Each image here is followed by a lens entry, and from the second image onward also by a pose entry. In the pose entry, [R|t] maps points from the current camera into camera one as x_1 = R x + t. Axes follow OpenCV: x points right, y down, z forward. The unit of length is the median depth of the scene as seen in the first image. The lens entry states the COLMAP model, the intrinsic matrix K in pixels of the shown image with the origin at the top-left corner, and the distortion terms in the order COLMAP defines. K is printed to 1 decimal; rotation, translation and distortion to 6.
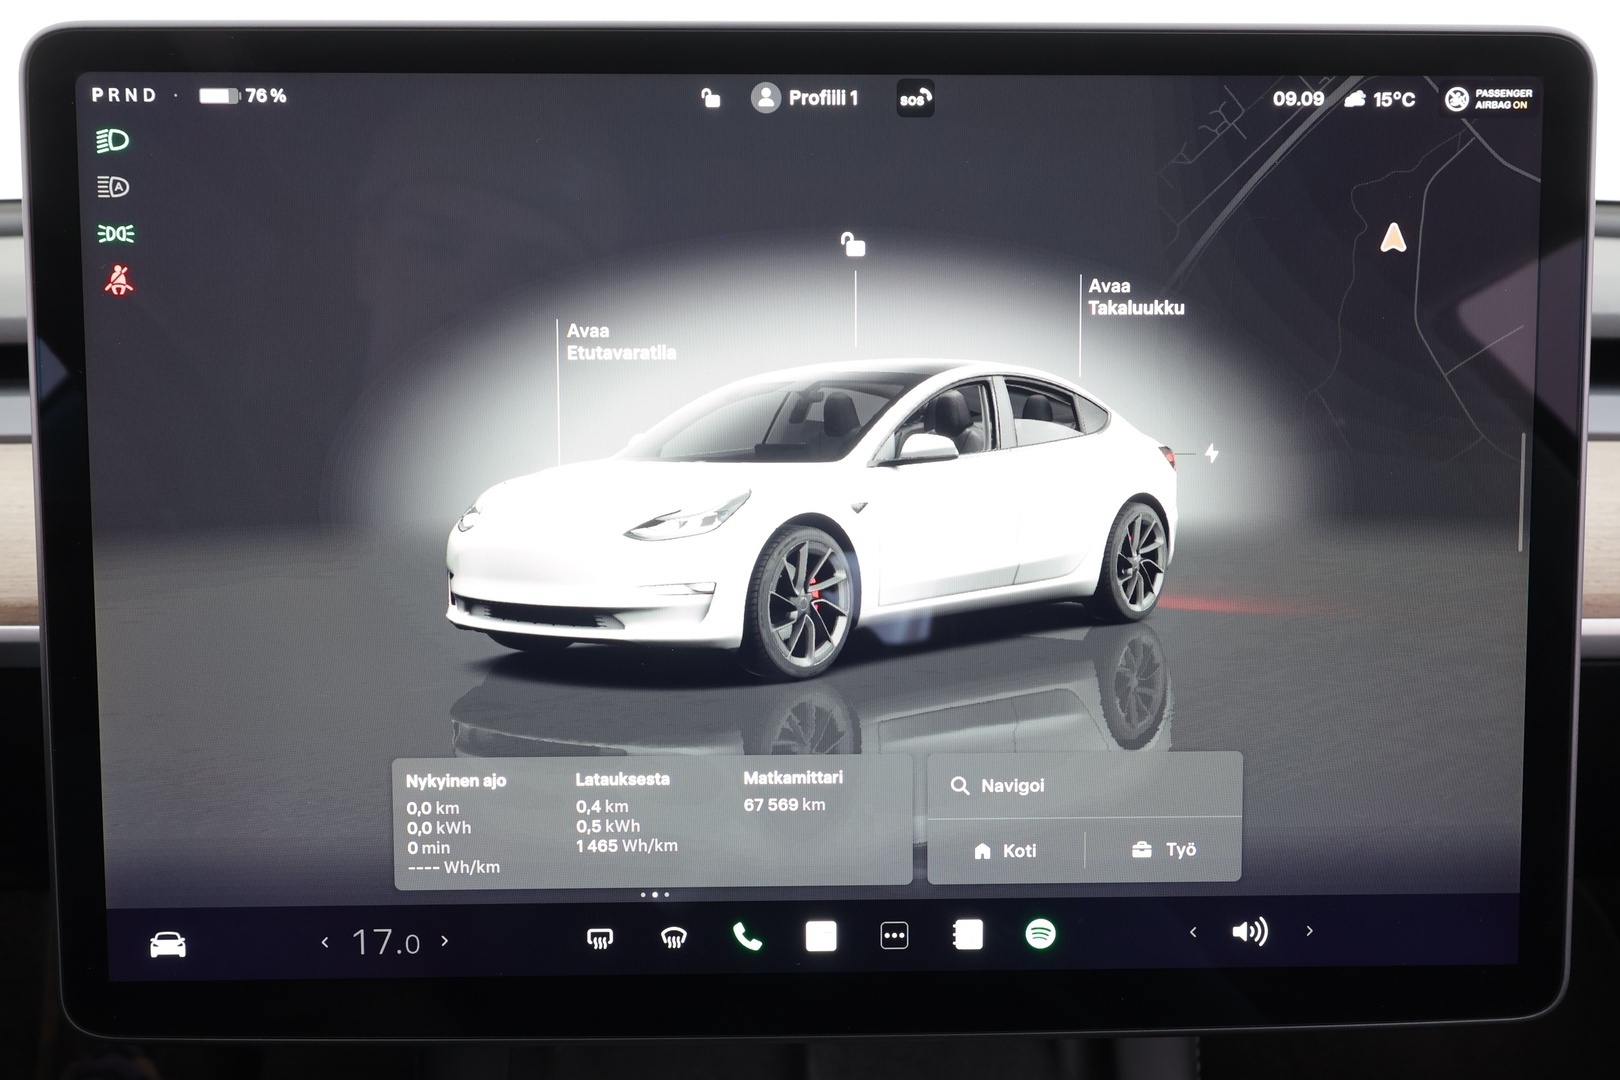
lens RADIAL K [[1739.7, 0, 806.6], [0, 1739.7, 537.2], [0, 0, 1]] dist [-0.028895, 0.000000]
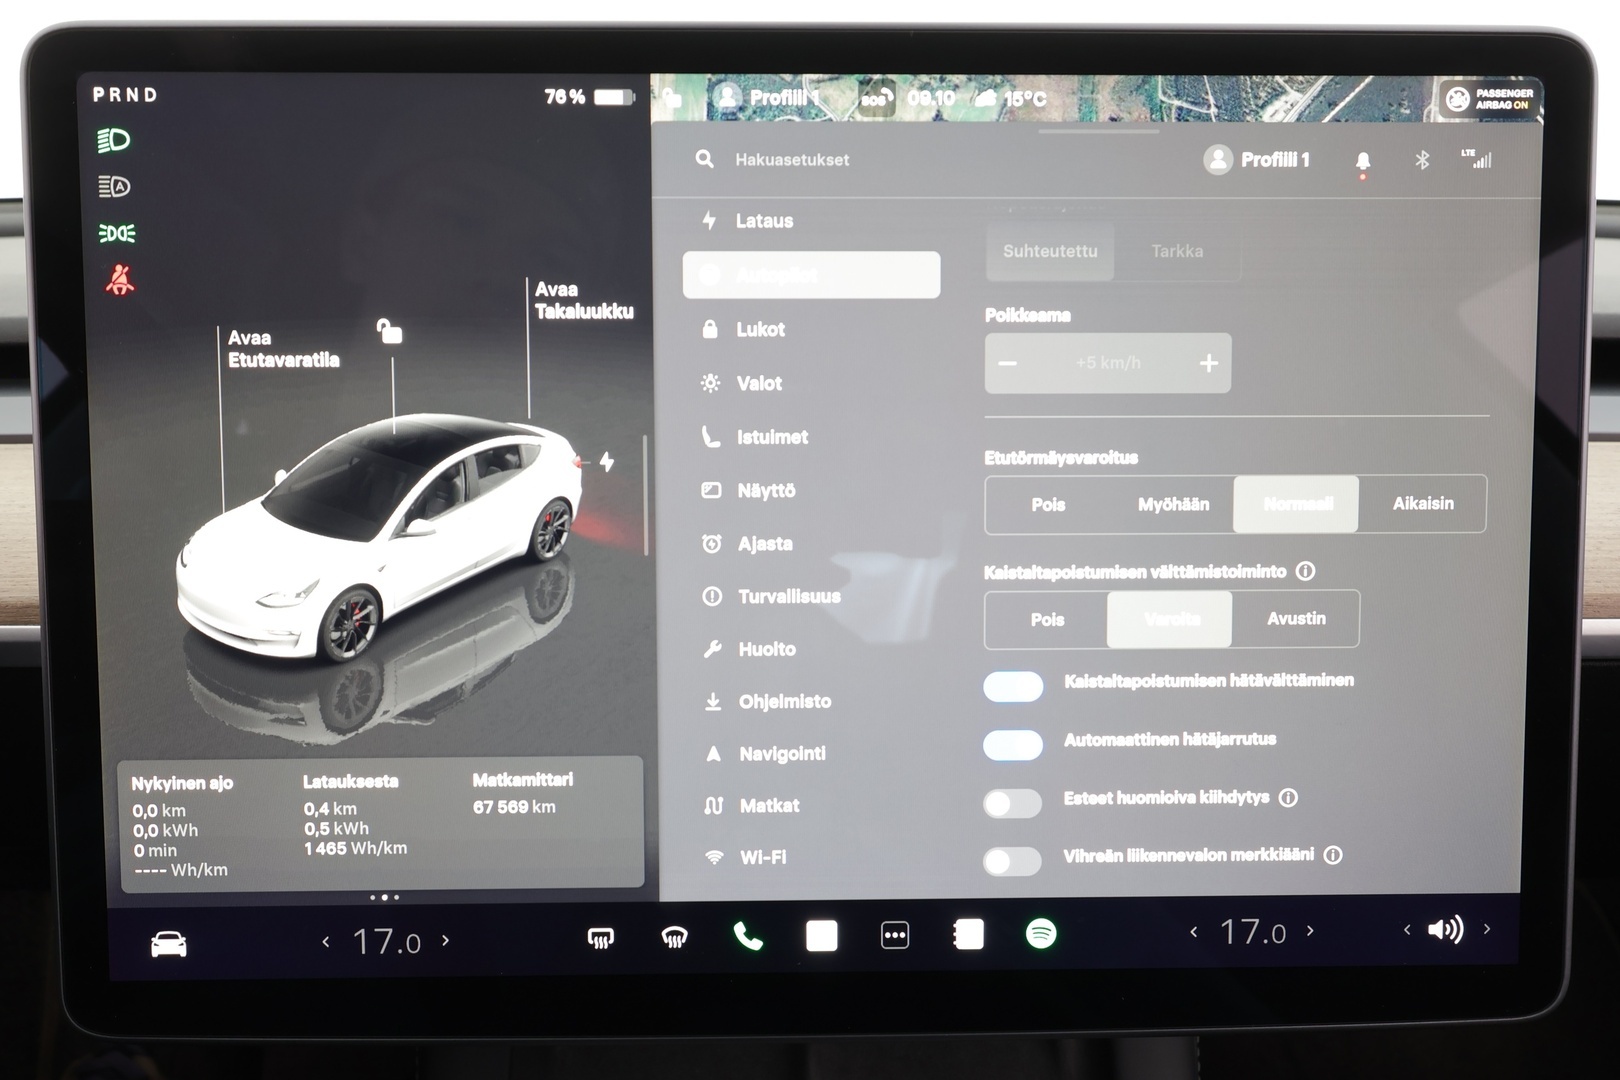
lens RADIAL K [[1739.7, 0, 812.0], [0, 1739.7, 544.3], [0, 0, 1]] dist [-0.028895, 0.000000]
pose [[1.000000, -0.000155, 0.000319, 0.159010], [0.000154, 0.999992, 0.004083, -0.001355], [-0.000319, -0.004083, 0.999992, 0.003091]]
